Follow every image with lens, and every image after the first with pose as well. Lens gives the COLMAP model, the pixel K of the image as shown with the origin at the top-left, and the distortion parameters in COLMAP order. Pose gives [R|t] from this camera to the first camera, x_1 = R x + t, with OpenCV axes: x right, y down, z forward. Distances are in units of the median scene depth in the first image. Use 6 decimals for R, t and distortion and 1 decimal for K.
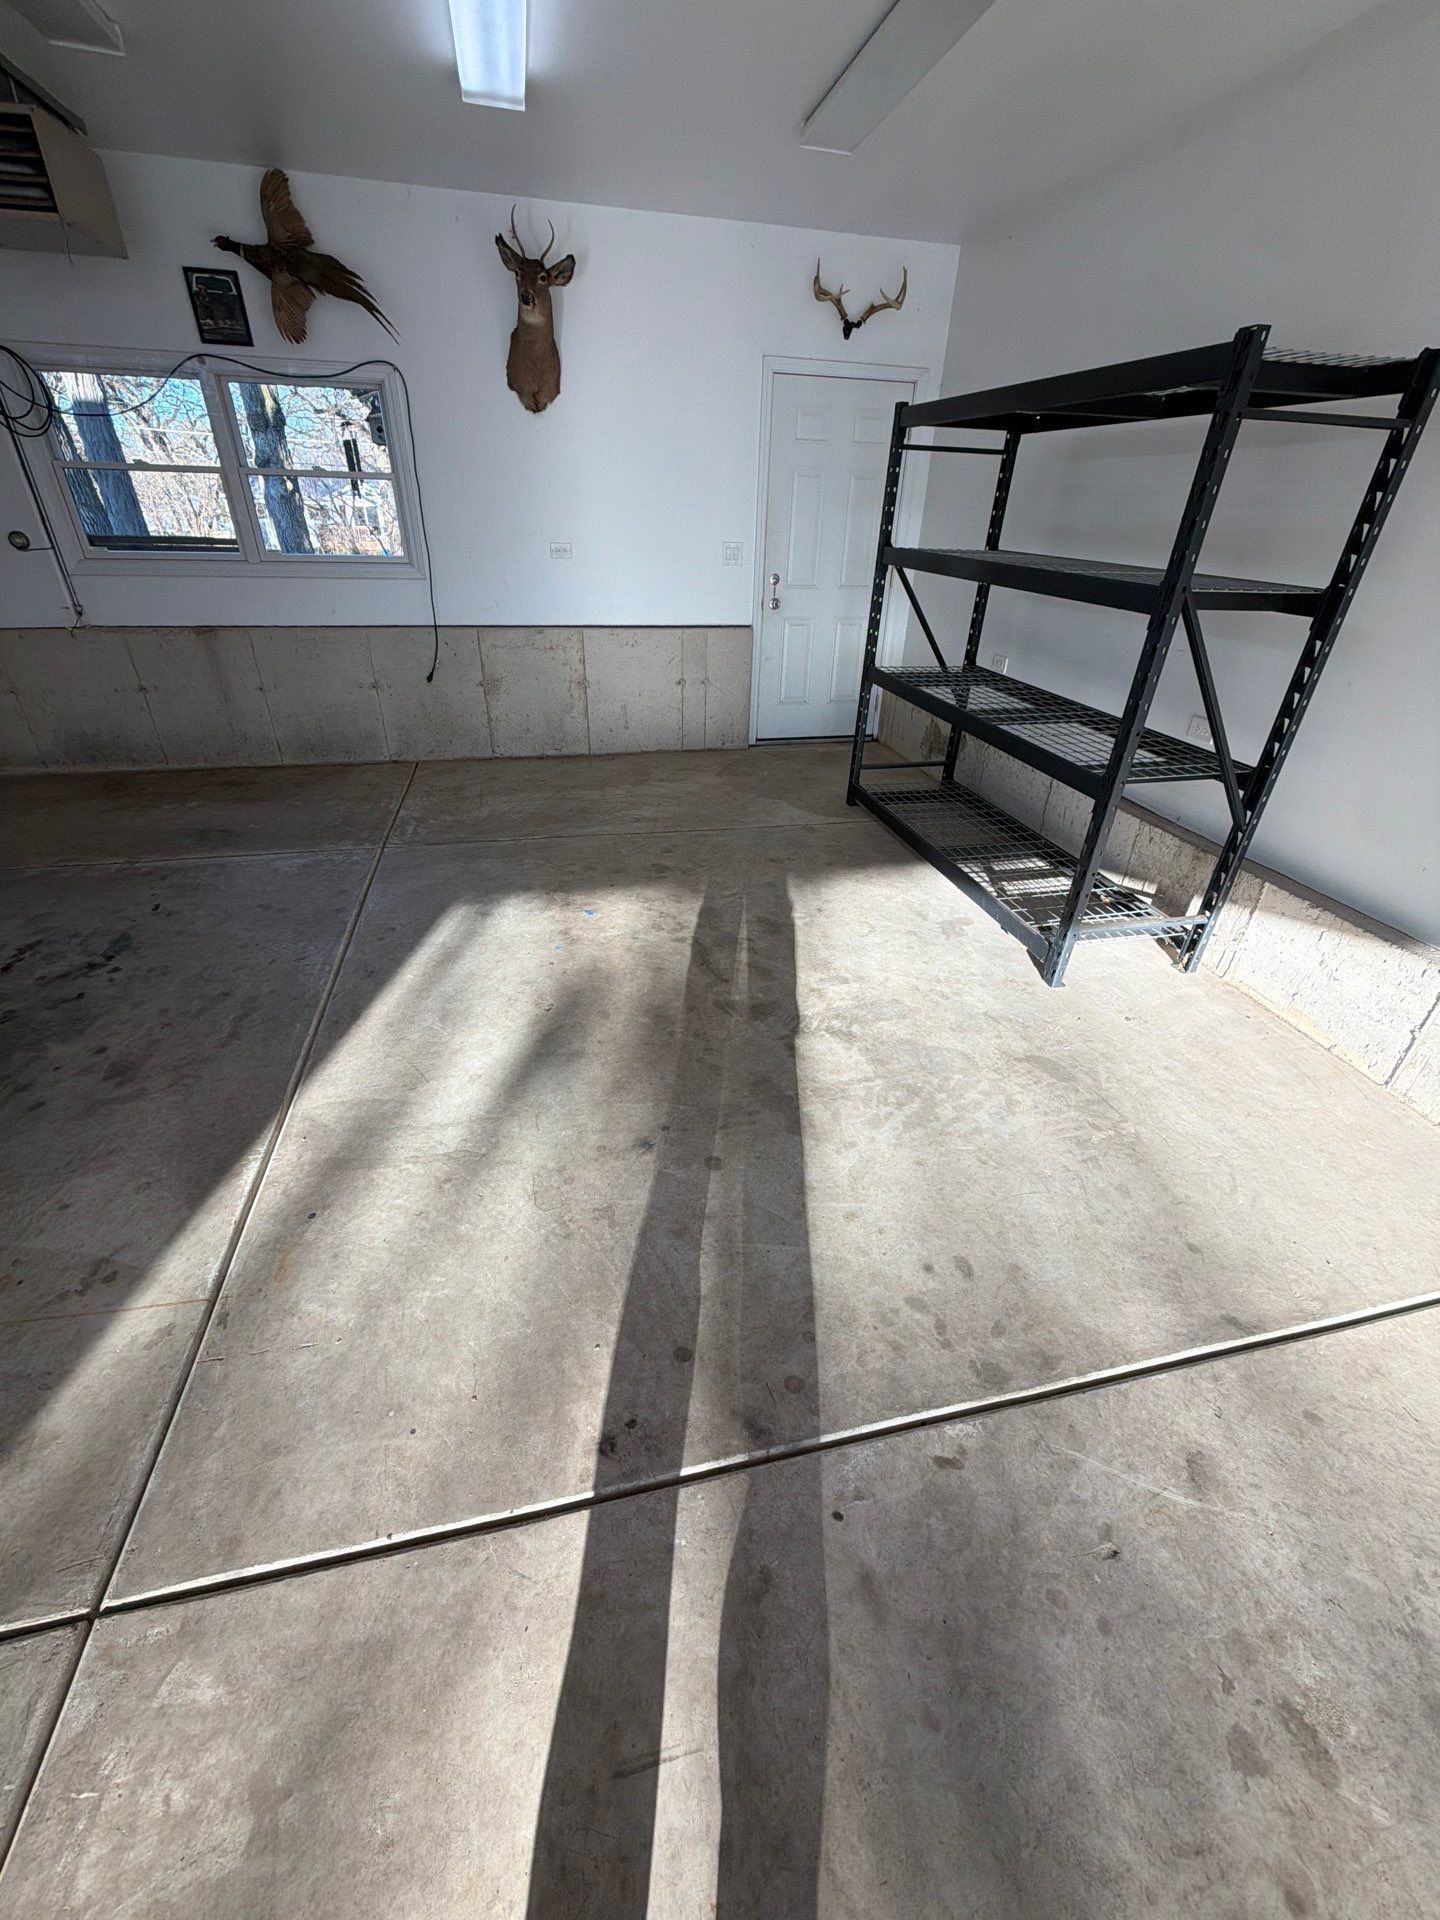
lens RADIAL K [[763.4, 0, 719.5], [0, 763.4, 962.1], [0, 0, 1]] dist [-0.000302, 0.000298]
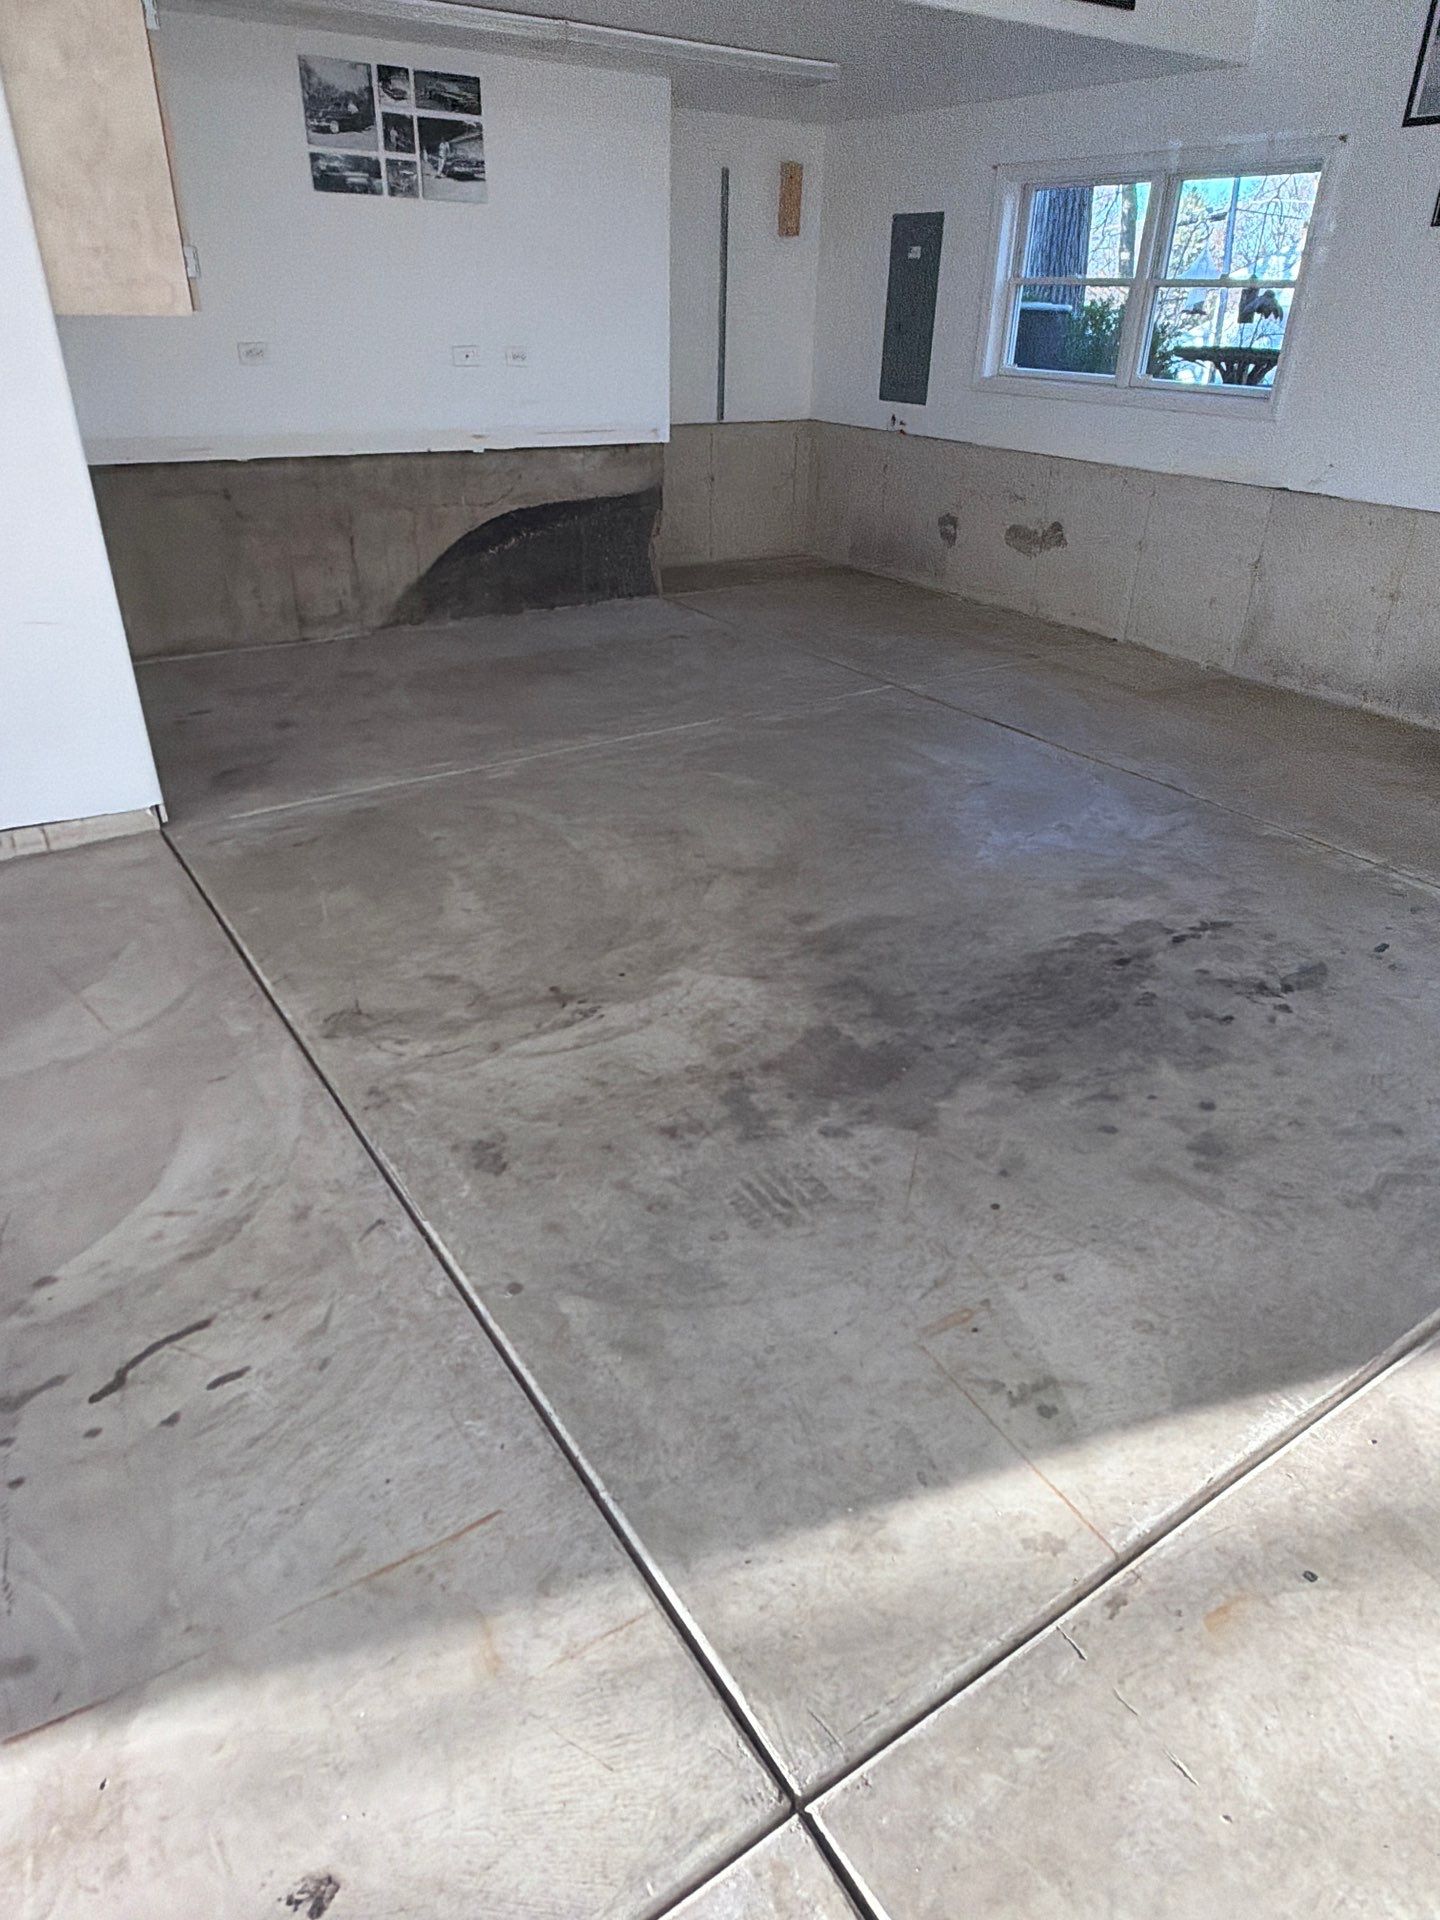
lens RADIAL K [[1200.6, 0, 725.5], [0, 1200.6, 970.7], [0, 0, 1]] dist [-0.003757, 0.002690]
pose [[0.360904, 0.441005, -0.821744, -0.073819], [-0.486798, 0.840650, 0.237353, -0.020618], [0.795472, 0.314361, 0.518074, 0.025495]]
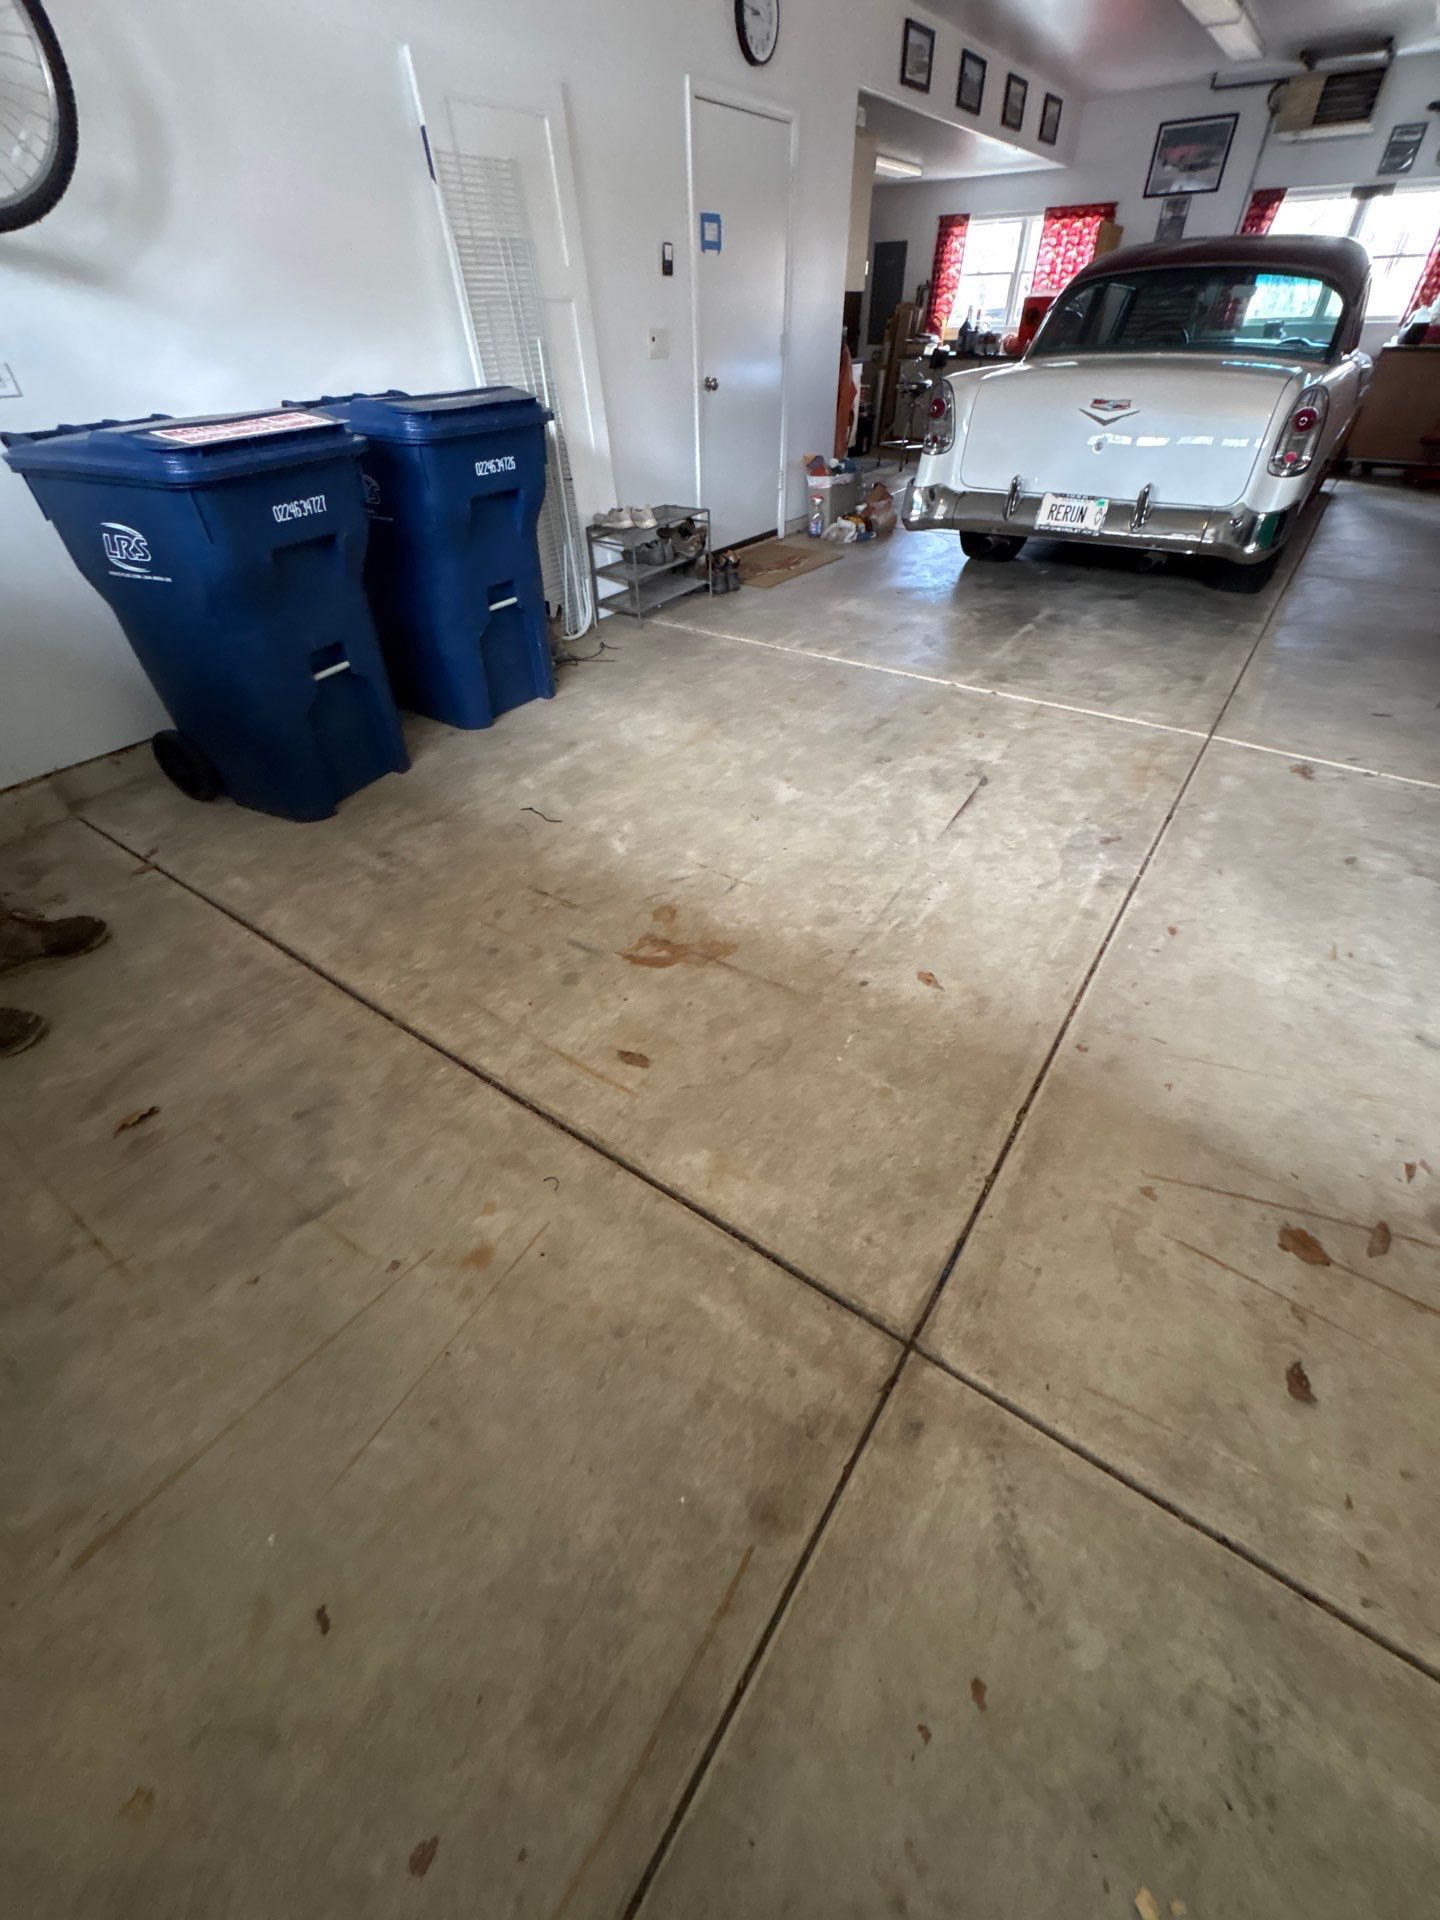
lens RADIAL K [[763.4, 0, 720.1], [0, 763.4, 953.8], [0, 0, 1]] dist [-0.000302, 0.000298]
pose [[0.671327, 0.447420, -0.590877, 0.138539], [-0.348116, 0.894169, 0.281563, 0.818497], [0.654320, 0.016672, 0.756034, -1.283430]]
